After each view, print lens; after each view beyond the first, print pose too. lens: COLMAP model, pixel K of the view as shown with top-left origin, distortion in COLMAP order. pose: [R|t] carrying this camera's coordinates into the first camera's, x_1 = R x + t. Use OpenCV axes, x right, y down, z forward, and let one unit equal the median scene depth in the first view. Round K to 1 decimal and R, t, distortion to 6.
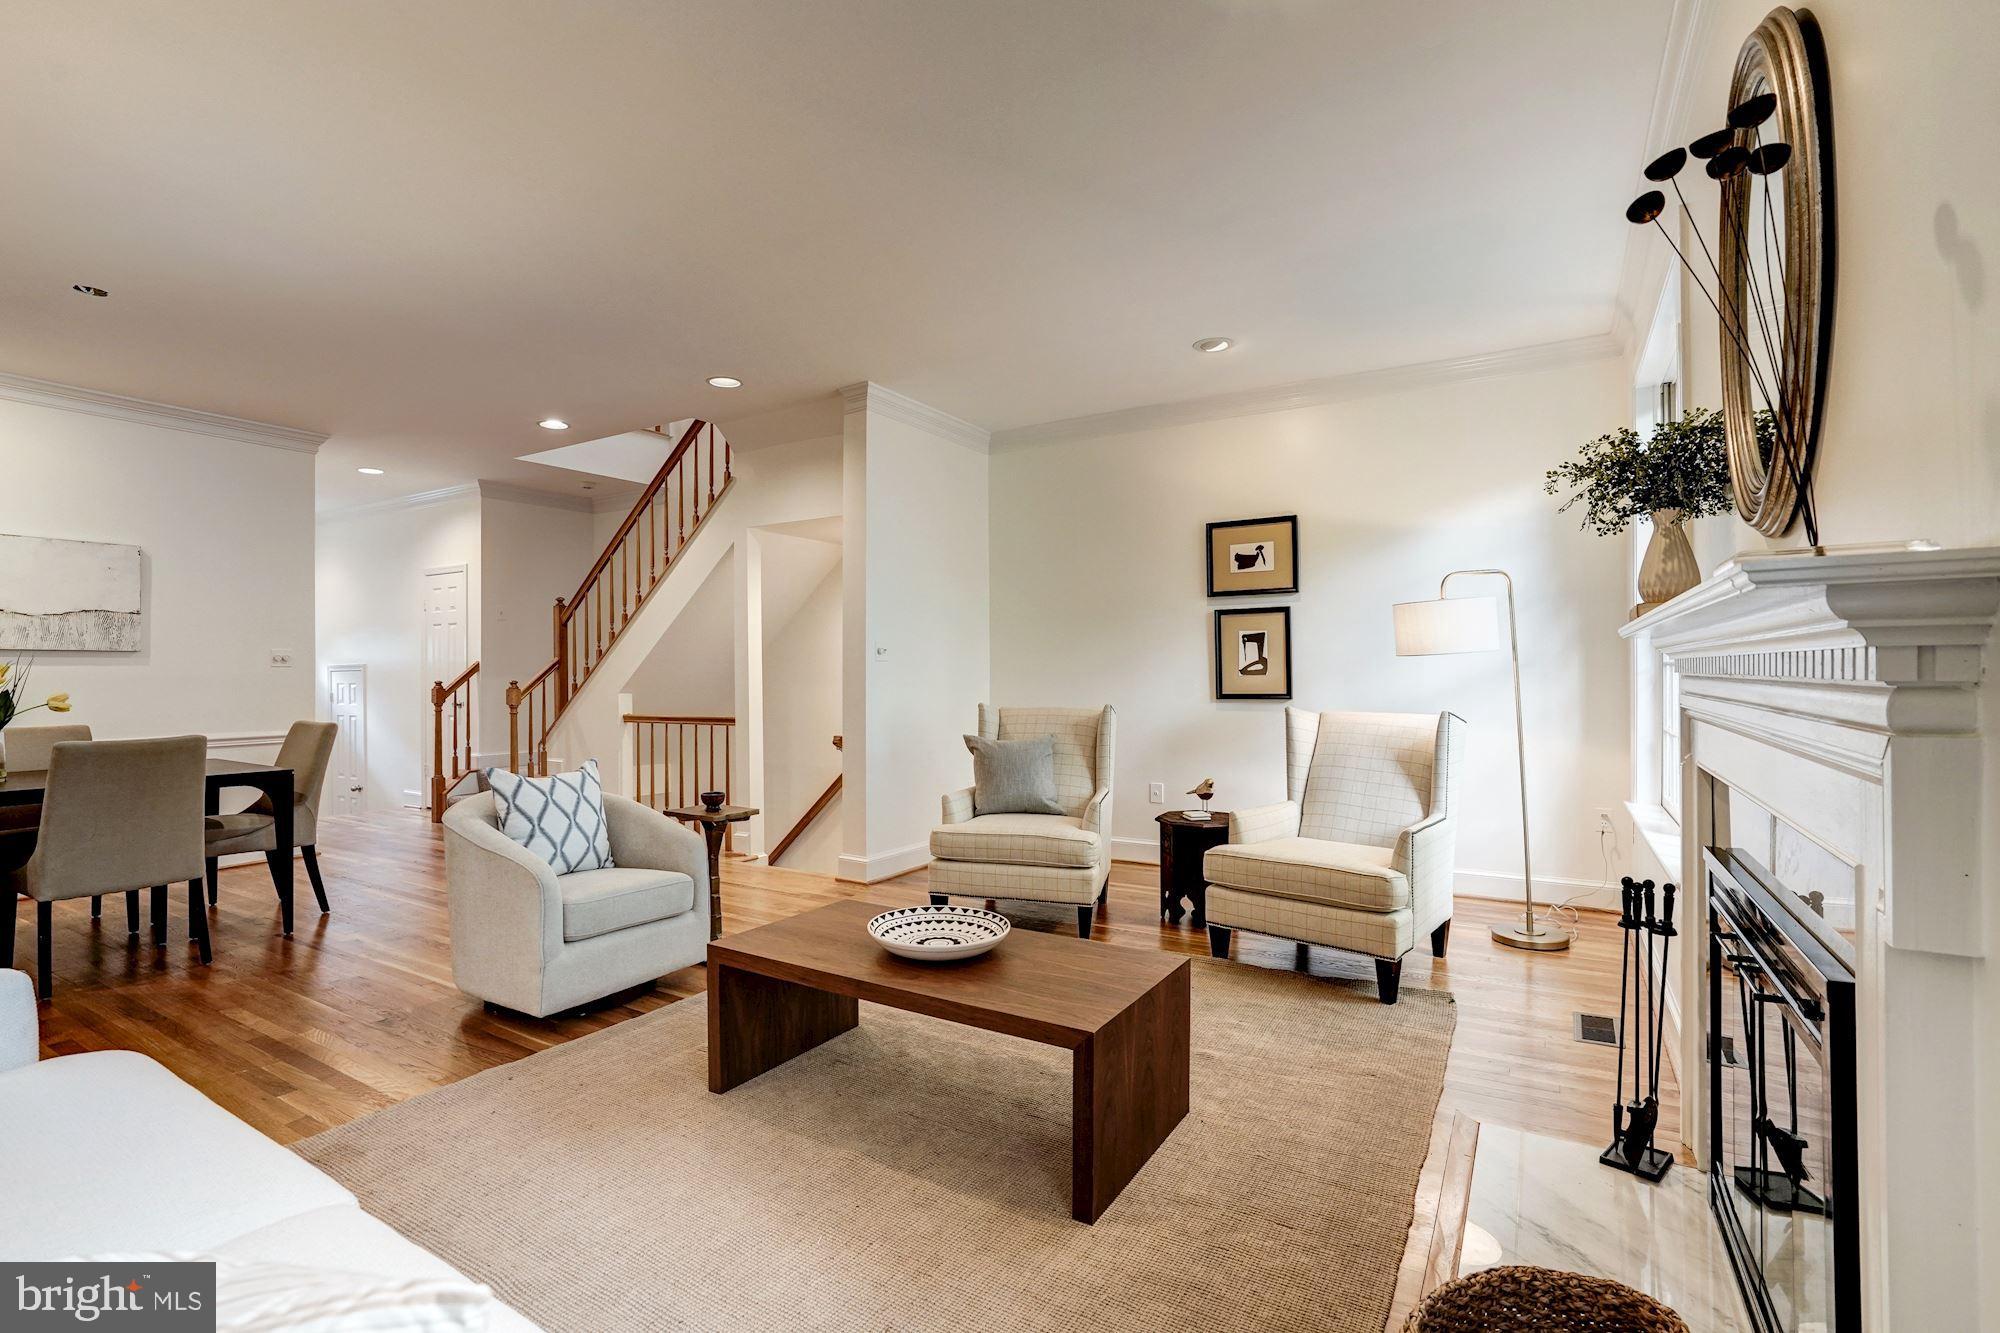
lens RADIAL K [[943.0, 0, 992.3], [0, 943.0, 672.8], [0, 0, 1]] dist [-0.038174, 0.028236]
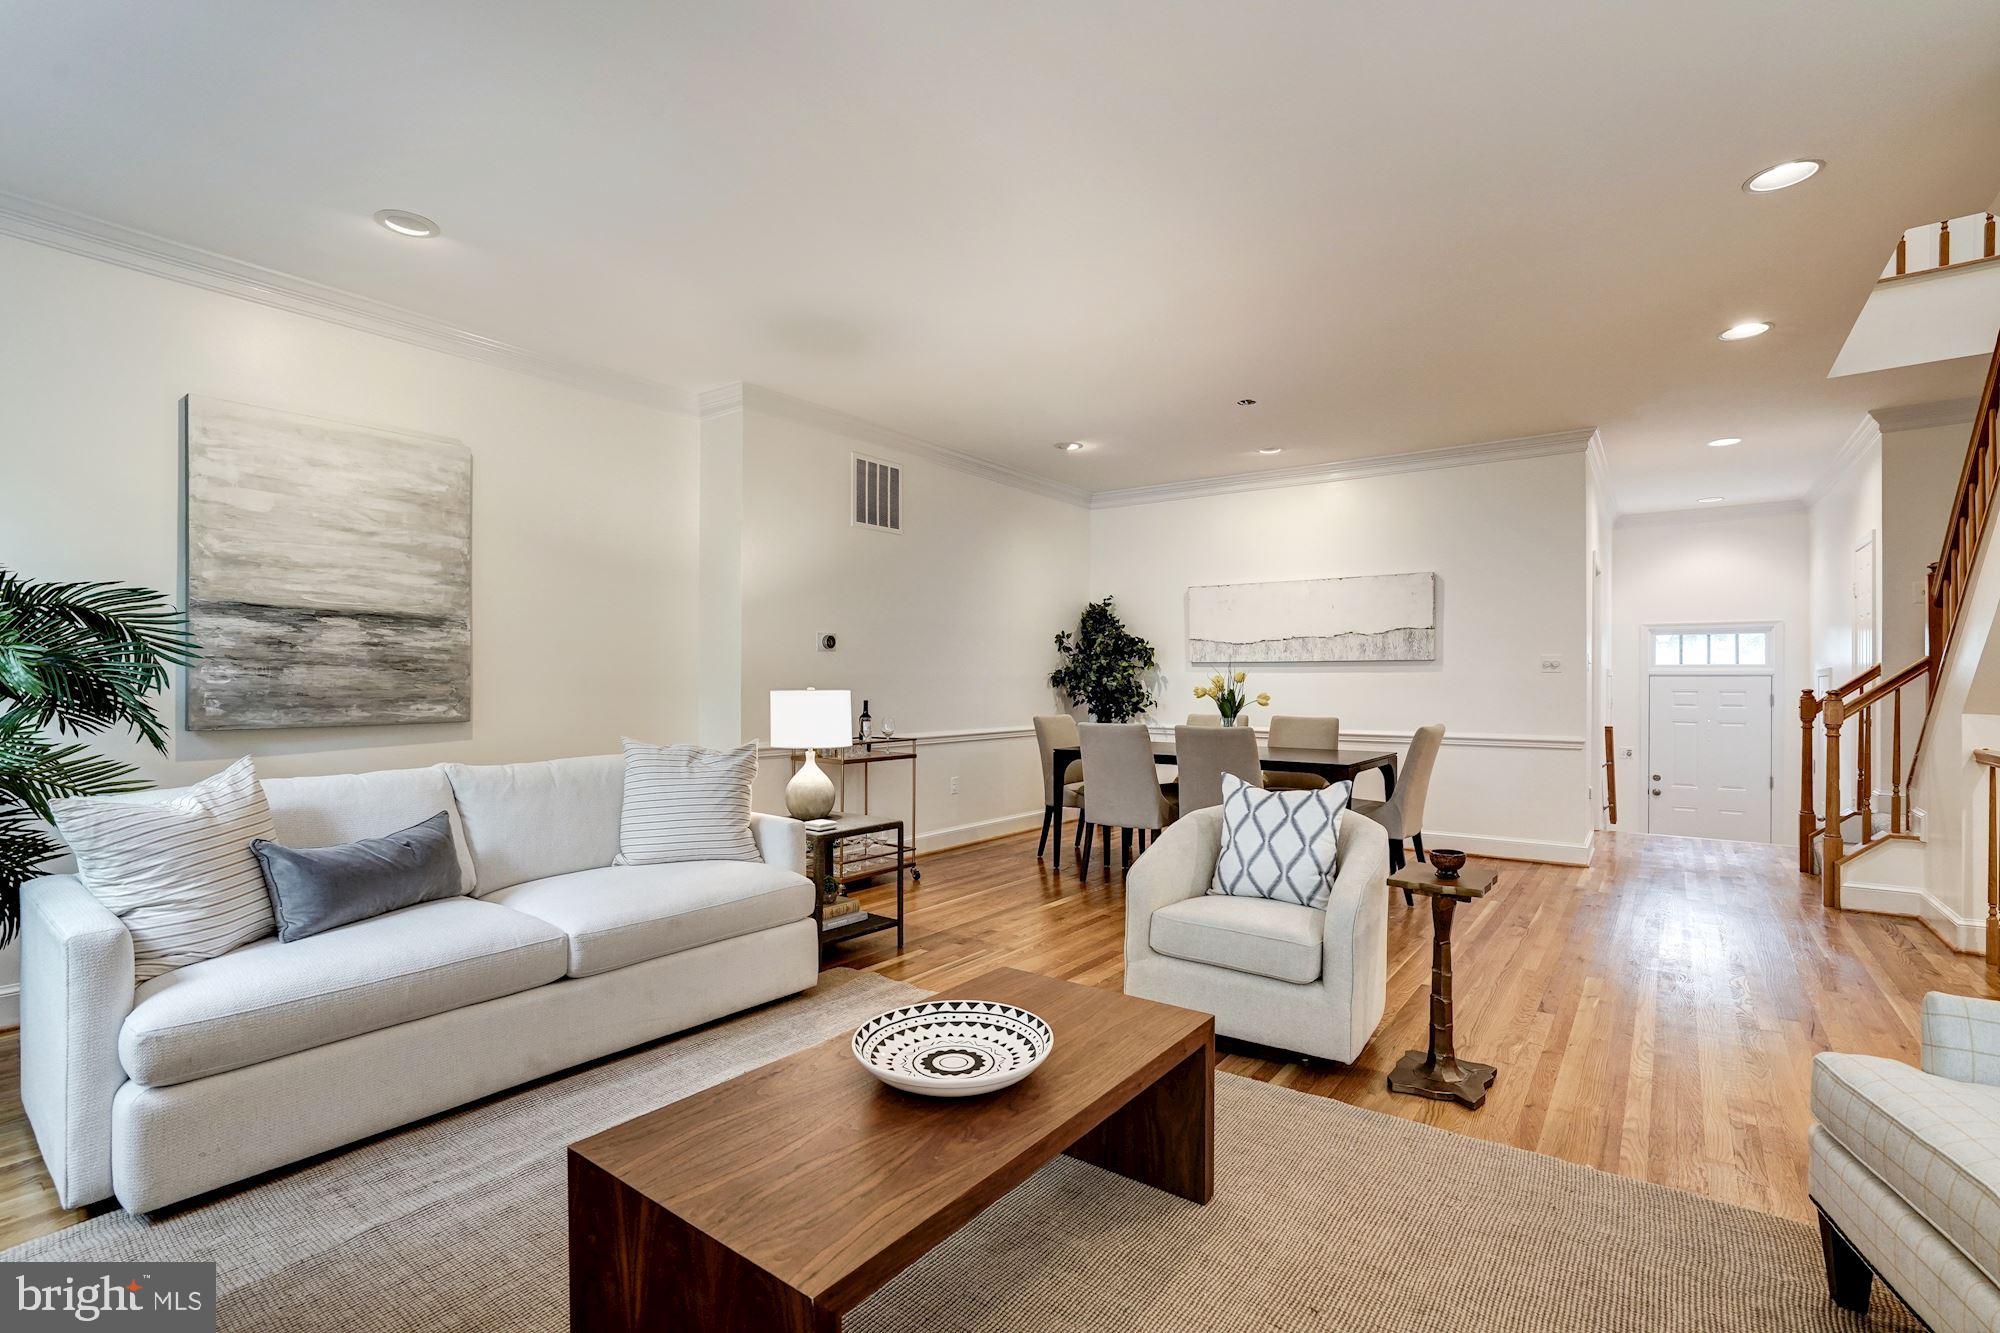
lens RADIAL K [[920.7, 0, 969.1], [0, 920.7, 679.8], [0, 0, 1]] dist [-0.046762, 0.033912]
pose [[-0.106409, 0.004483, -0.994312, 0.247809], [-0.000755, 0.999989, 0.004589, -0.002114], [0.994322, 0.001239, -0.106404, 0.426491]]
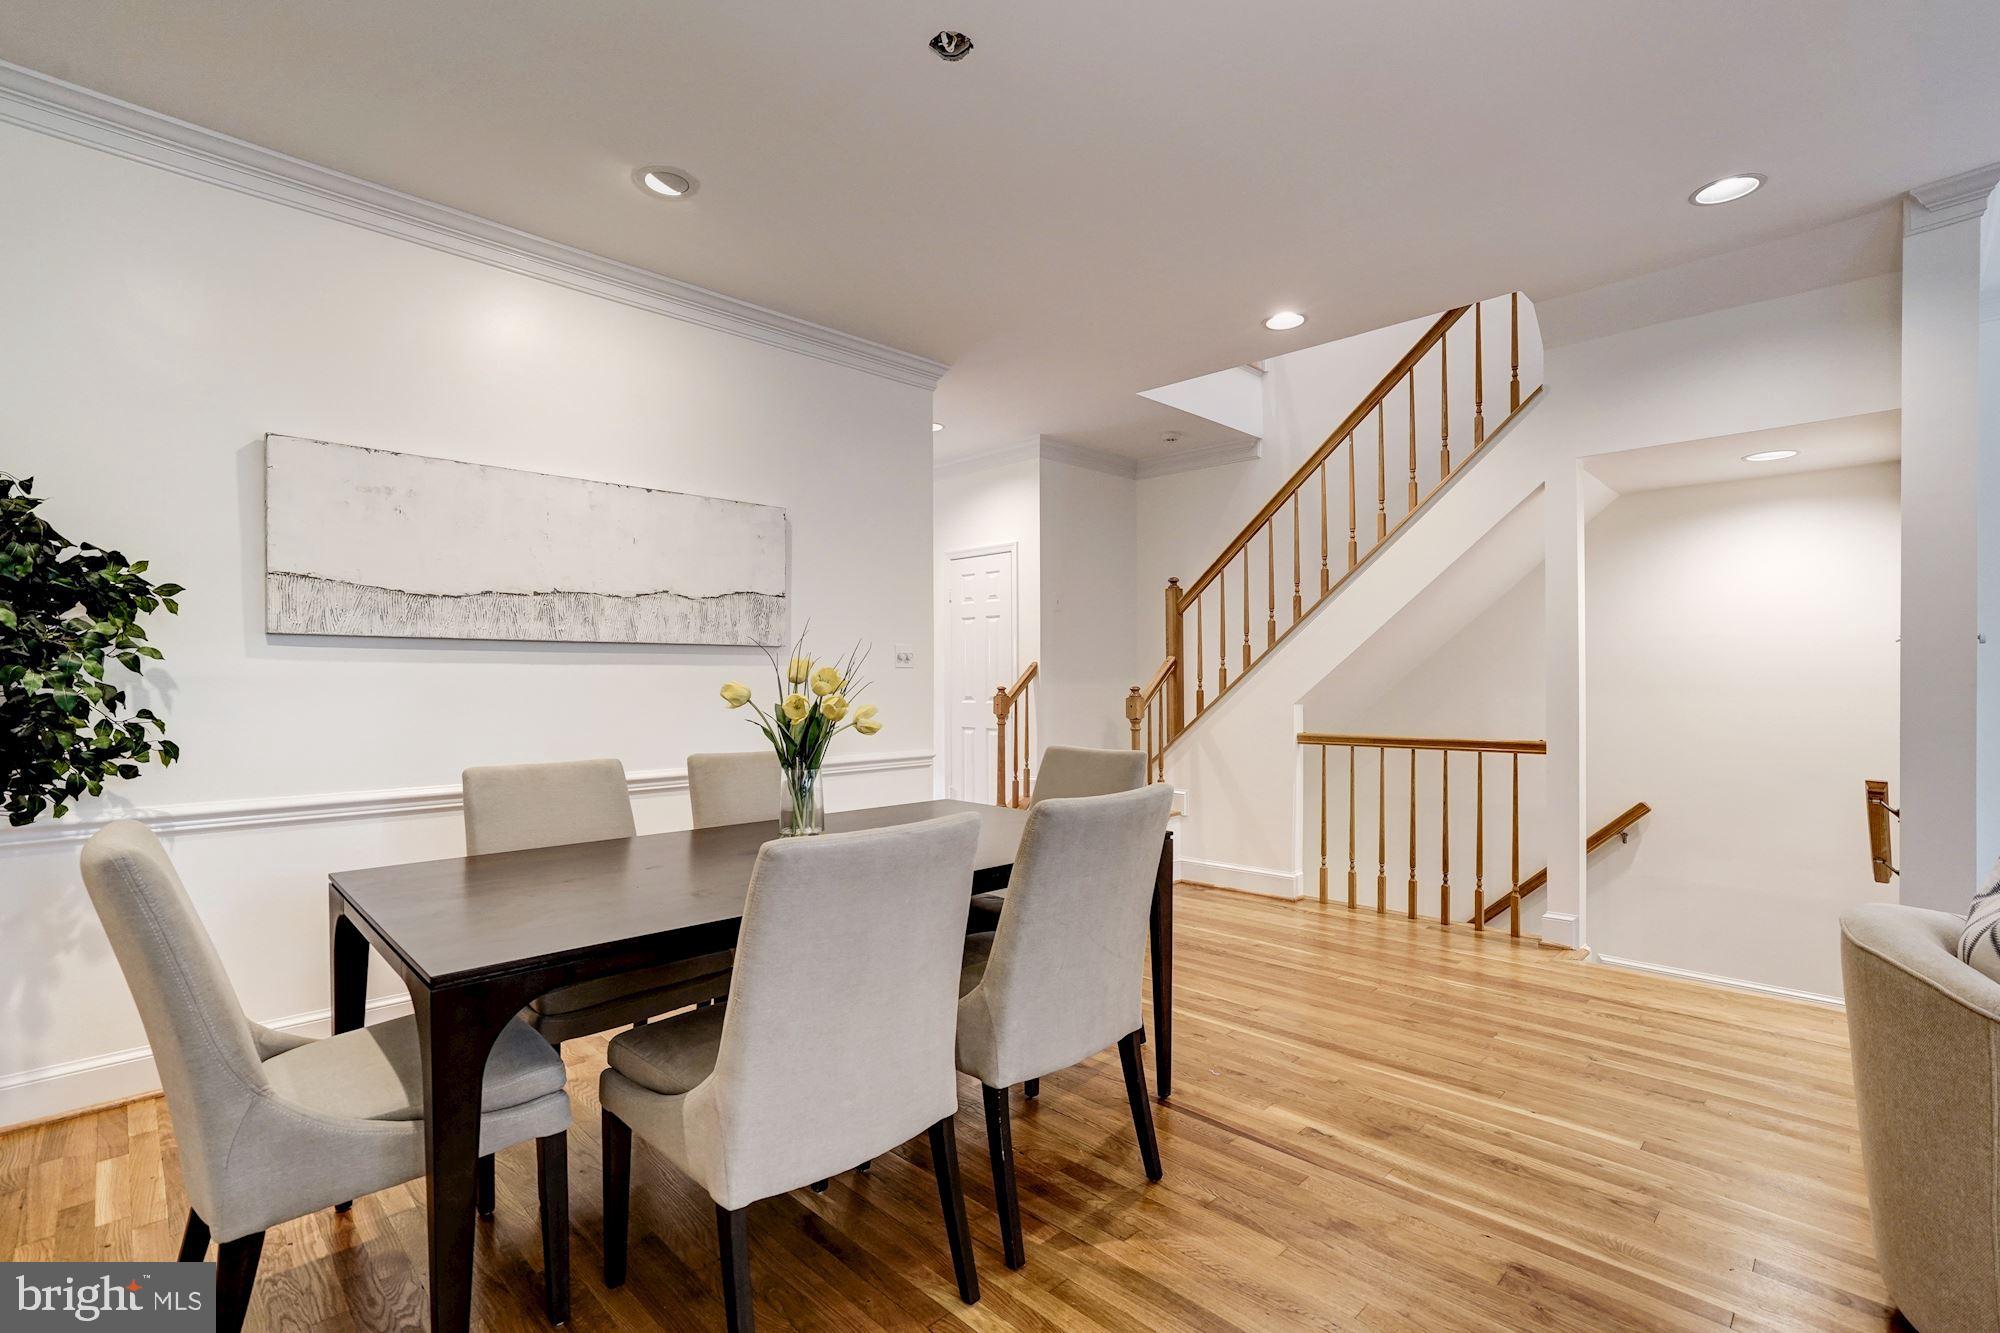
lens RADIAL K [[920.7, 0, 969.1], [0, 920.7, 679.8], [0, 0, 1]] dist [-0.046762, 0.033912]
pose [[0.971421, 0.001736, -0.237358, -0.472530], [-0.001573, 0.999998, 0.000877, 0.002556], [0.237360, -0.000478, 0.971422, 0.246622]]
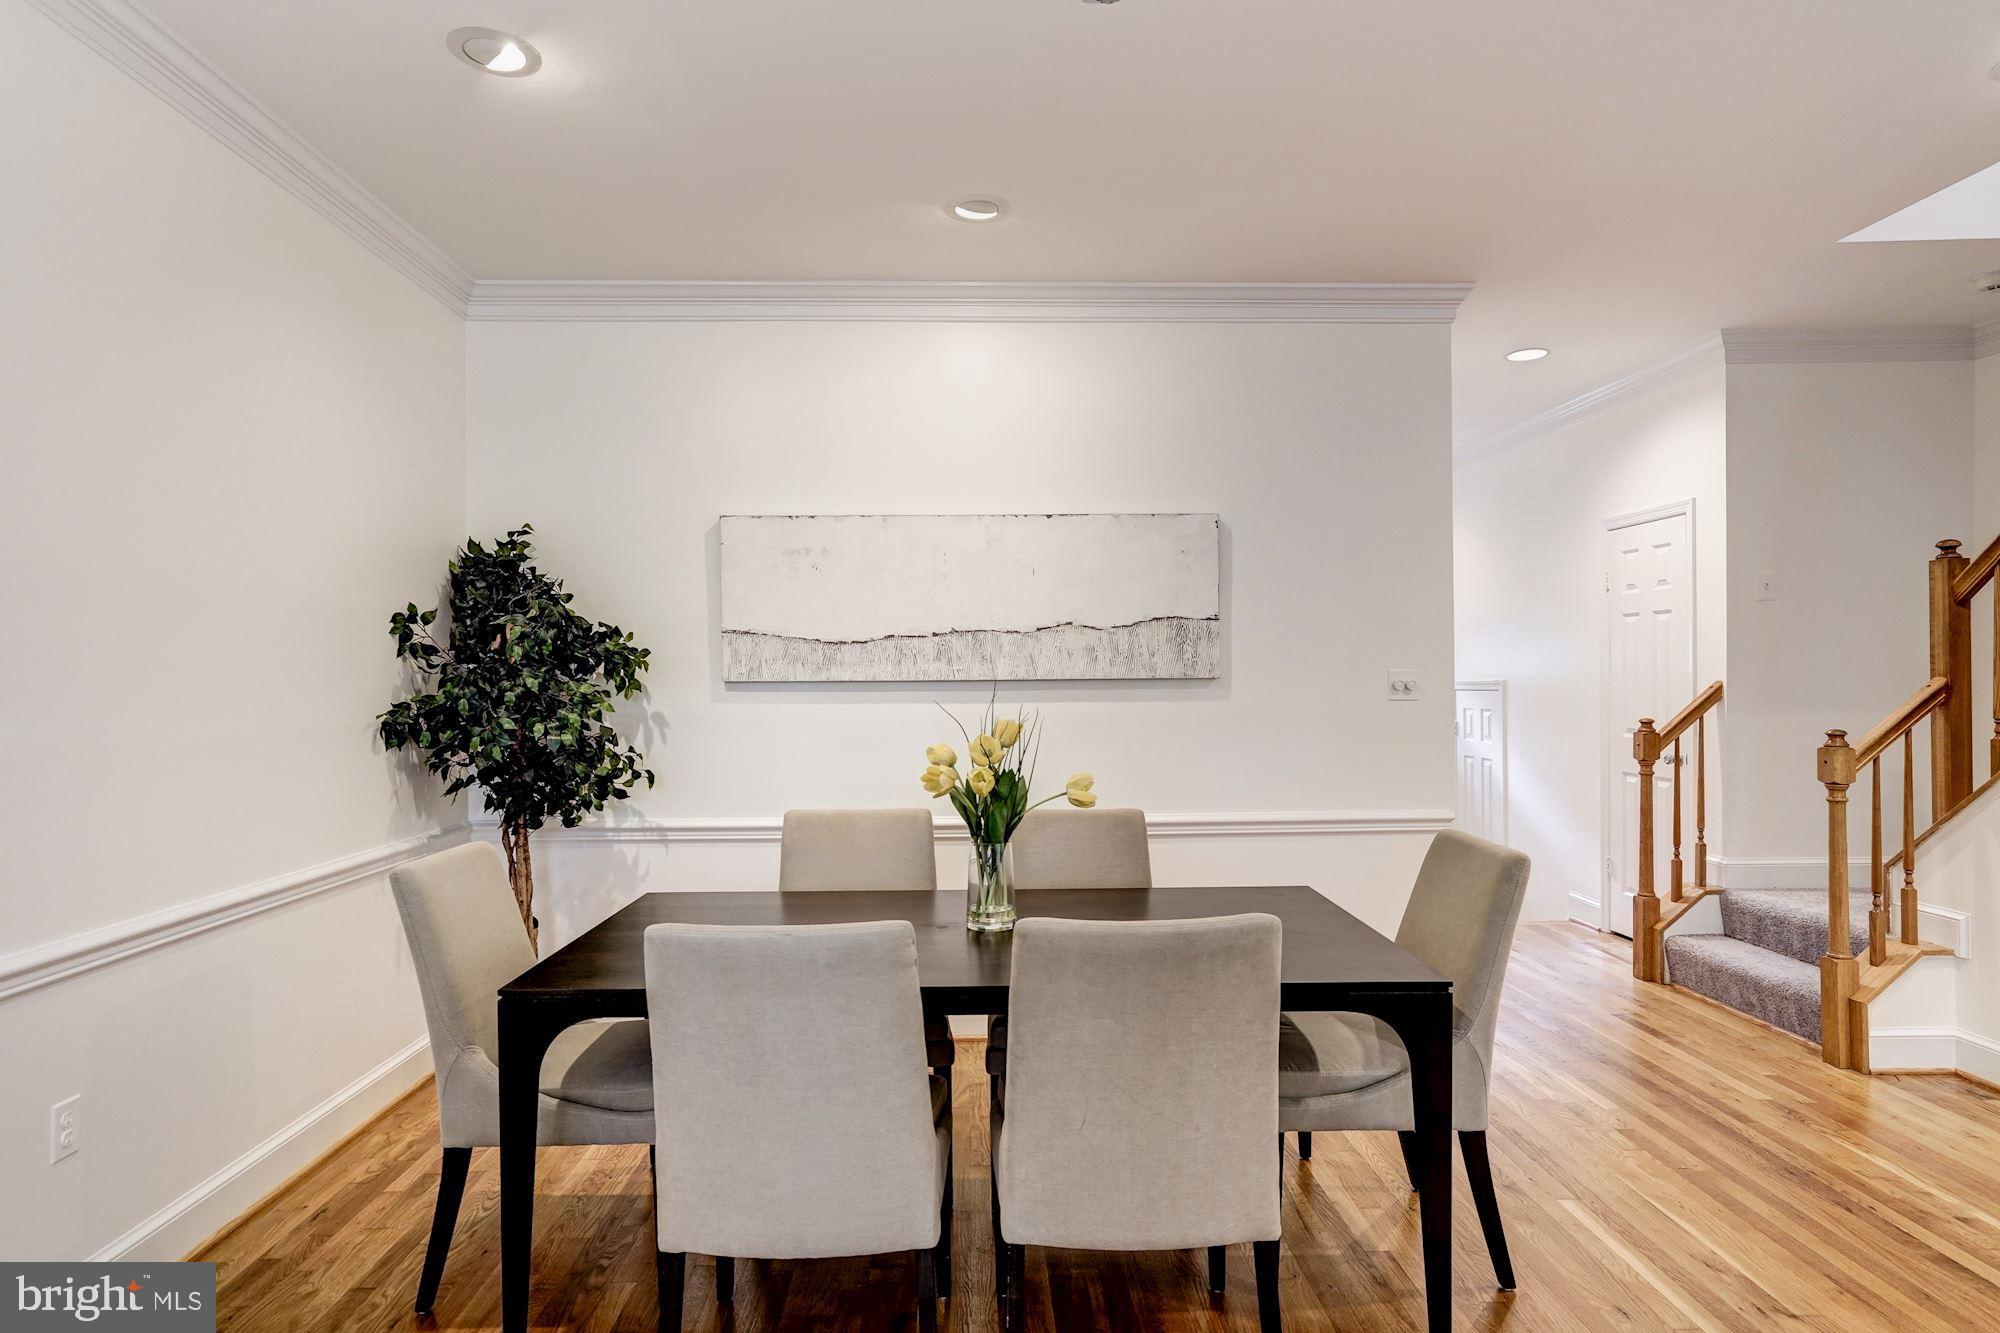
lens RADIAL K [[1117.2, 0, 989.9], [0, 1117.2, 673.0], [0, 0, 1]] dist [-0.007882, 0.001393]
pose [[0.551945, 0.000512, -0.833881, -0.289333], [0.005651, 0.999975, 0.004355, -0.024631], [0.833862, -0.007116, 0.551928, 0.356532]]
